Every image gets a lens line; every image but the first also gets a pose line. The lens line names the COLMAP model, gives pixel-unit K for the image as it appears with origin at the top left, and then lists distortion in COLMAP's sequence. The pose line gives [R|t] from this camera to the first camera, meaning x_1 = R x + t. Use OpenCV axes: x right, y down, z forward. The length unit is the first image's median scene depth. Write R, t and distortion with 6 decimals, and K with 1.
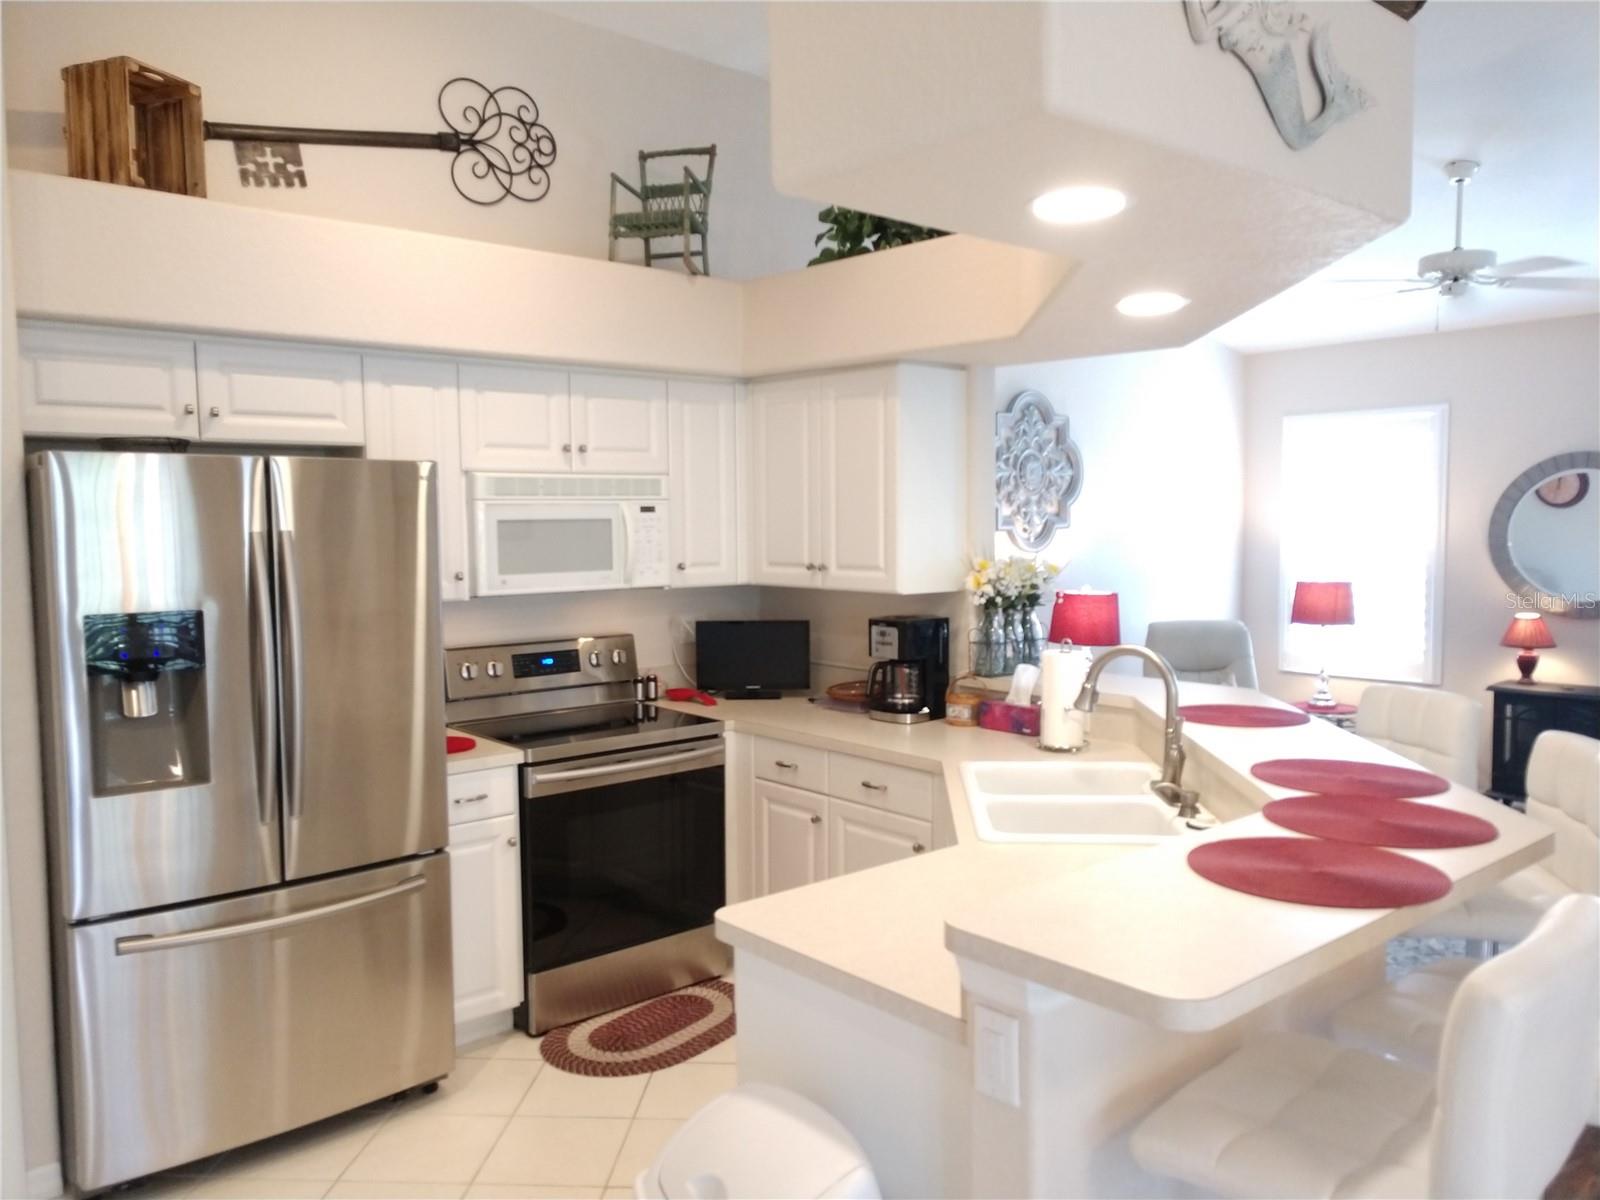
lens RADIAL K [[1225.0, 0, 801.9], [0, 1225.0, 608.3], [0, 0, 1]] dist [0.014278, 0.013261]
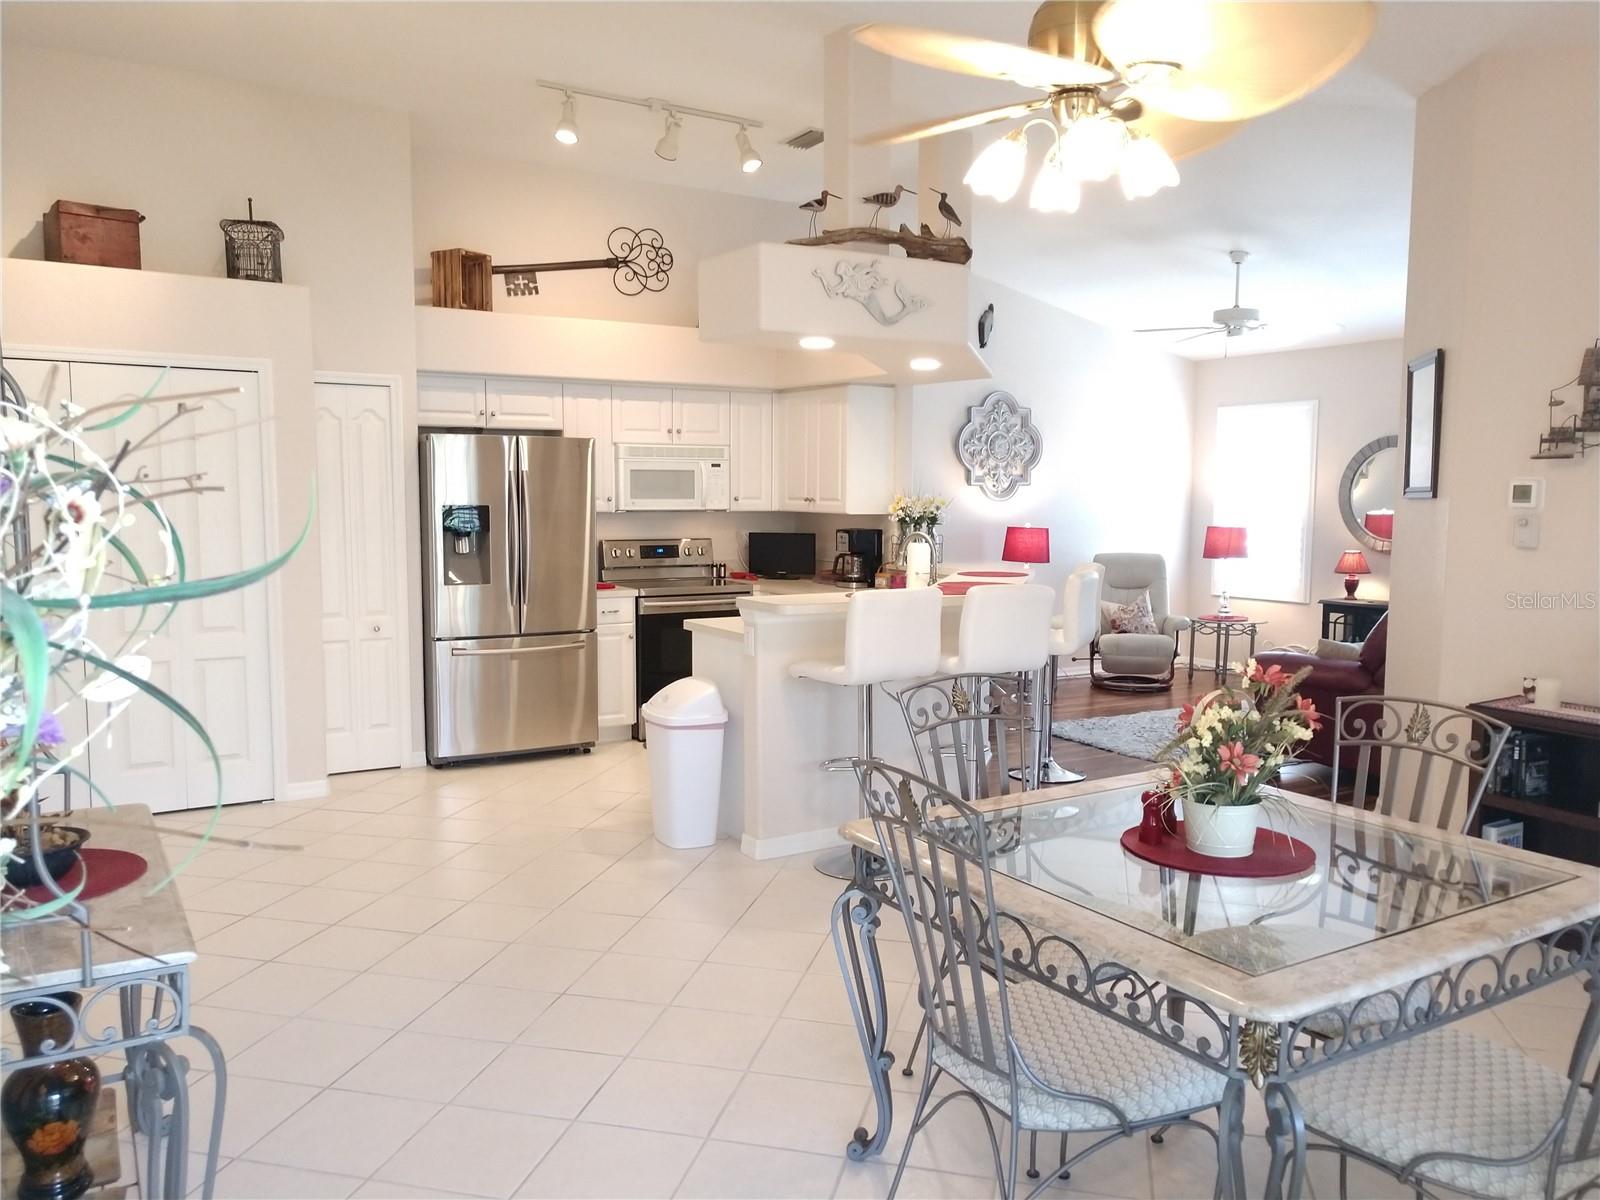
lens RADIAL K [[1215.7, 0, 796.3], [0, 1215.7, 603.2], [0, 0, 1]] dist [-0.003940, 0.054834]
pose [[0.985340, 0.029924, -0.167956, 0.296425], [-0.026864, 0.999430, 0.020464, 0.080934], [0.168473, -0.015652, 0.985582, -0.733234]]
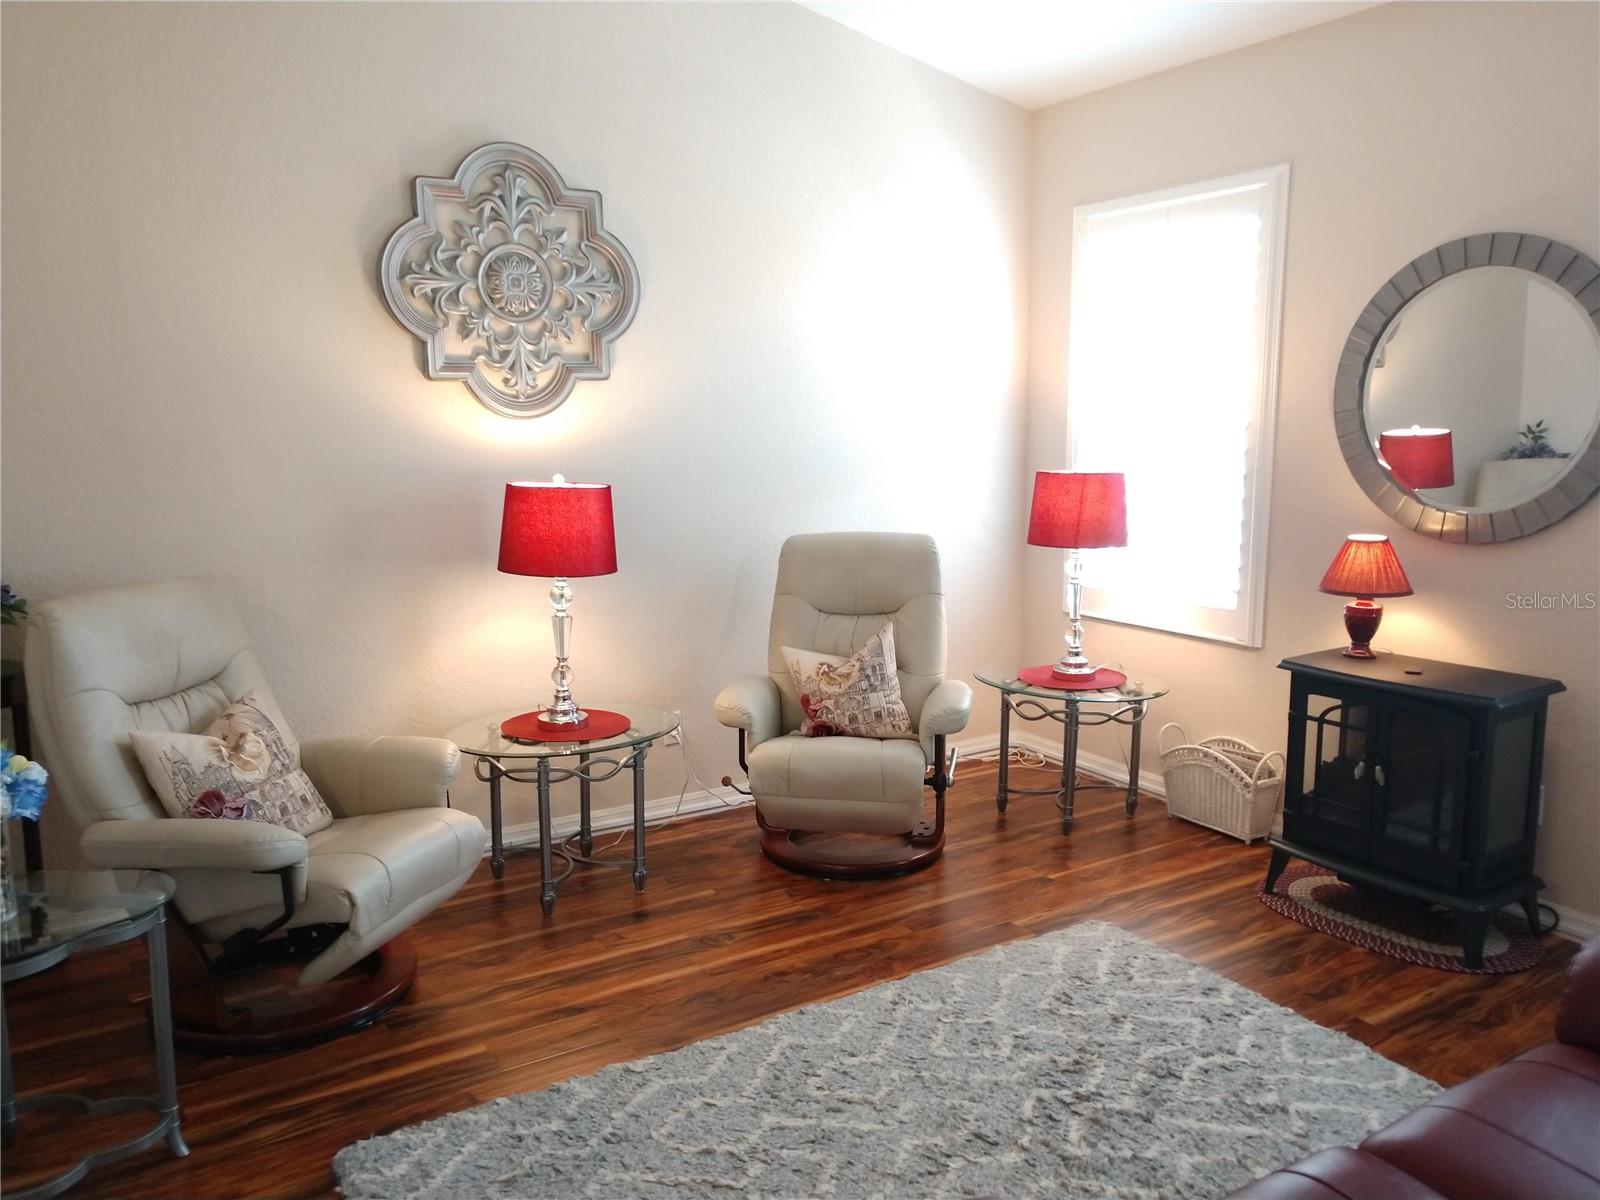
lens RADIAL K [[1225.0, 0, 801.9], [0, 1225.0, 608.3], [0, 0, 1]] dist [0.014278, 0.013261]
pose [[0.988842, 0.028803, -0.146159, 0.629938], [-0.015819, 0.995885, 0.089233, -0.012221], [0.148127, -0.085926, 0.985228, 0.617121]]
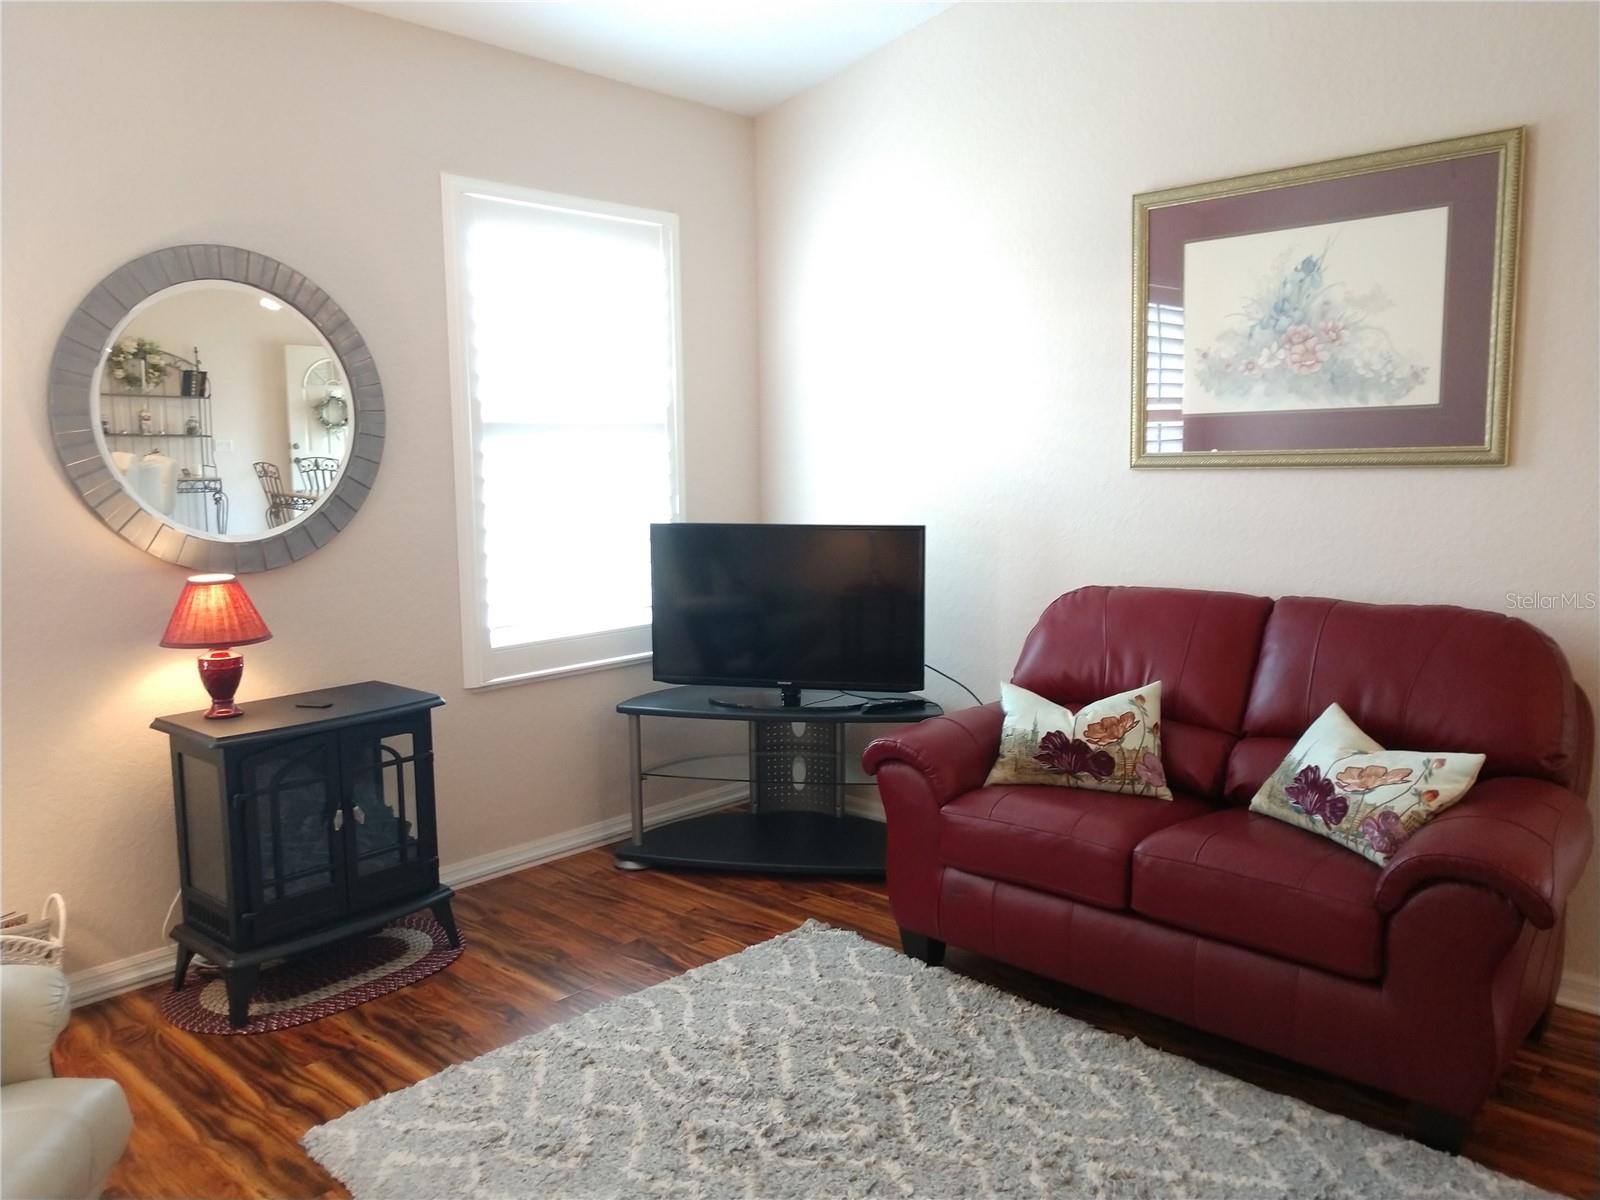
lens RADIAL K [[1215.7, 0, 796.3], [0, 1215.7, 603.2], [0, 0, 1]] dist [-0.003940, 0.054834]
pose [[-0.106340, -0.119290, 0.987148, 0.140012], [0.084269, 0.988125, 0.128486, -0.040618], [-0.990752, 0.096849, -0.095025, 1.236905]]
